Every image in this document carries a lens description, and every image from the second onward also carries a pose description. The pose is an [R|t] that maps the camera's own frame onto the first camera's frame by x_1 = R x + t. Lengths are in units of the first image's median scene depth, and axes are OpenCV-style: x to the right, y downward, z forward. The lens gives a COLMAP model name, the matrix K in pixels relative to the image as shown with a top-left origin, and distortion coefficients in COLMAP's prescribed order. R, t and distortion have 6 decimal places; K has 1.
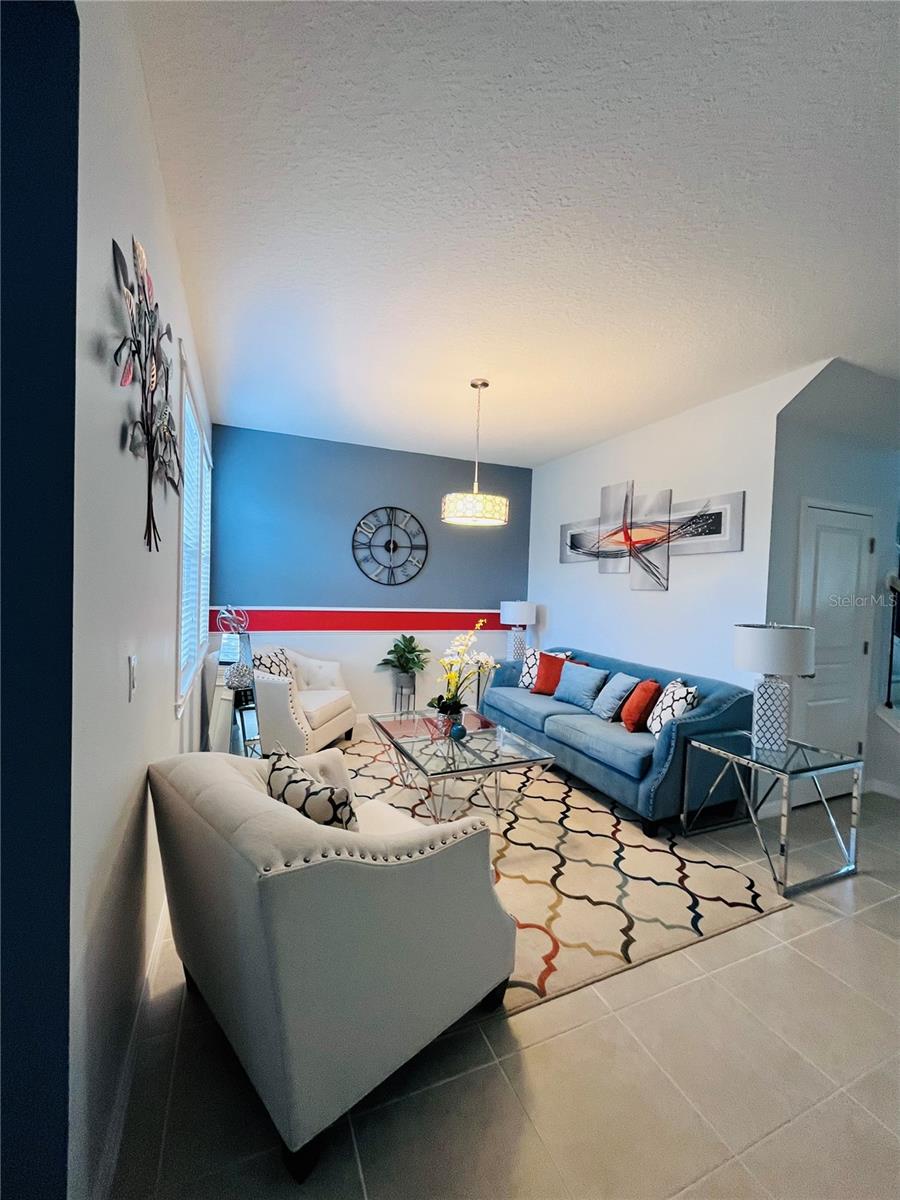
lens RADIAL K [[486.3, 0, 450.1], [0, 486.3, 597.6], [0, 0, 1]] dist [-0.000423, -0.000194]
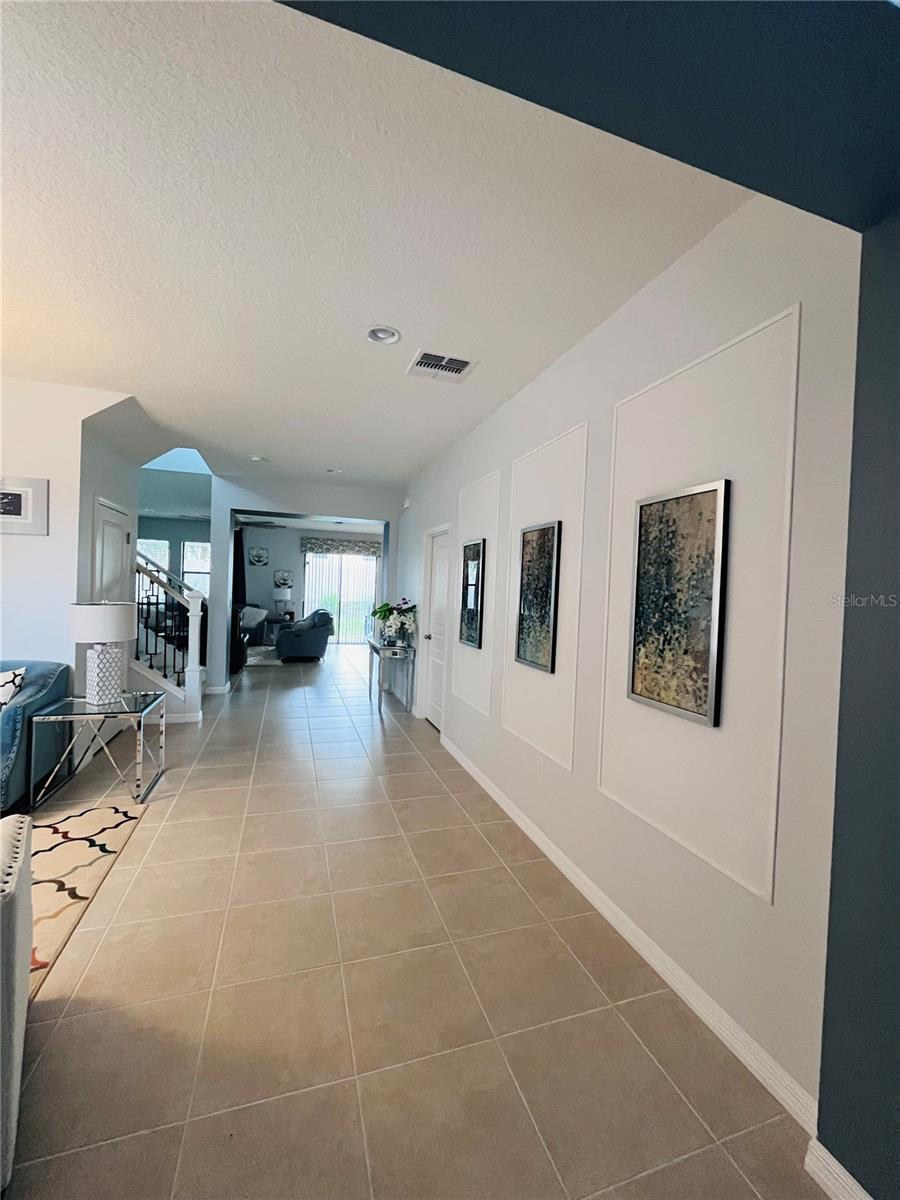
lens RADIAL K [[486.3, 0, 449.1], [0, 486.3, 598.7], [0, 0, 1]] dist [-0.000423, -0.000194]
pose [[0.085307, -0.042162, 0.995462, -0.454785], [-0.005888, 0.999066, 0.042819, -0.009948], [-0.996337, -0.009514, 0.084980, 0.036976]]
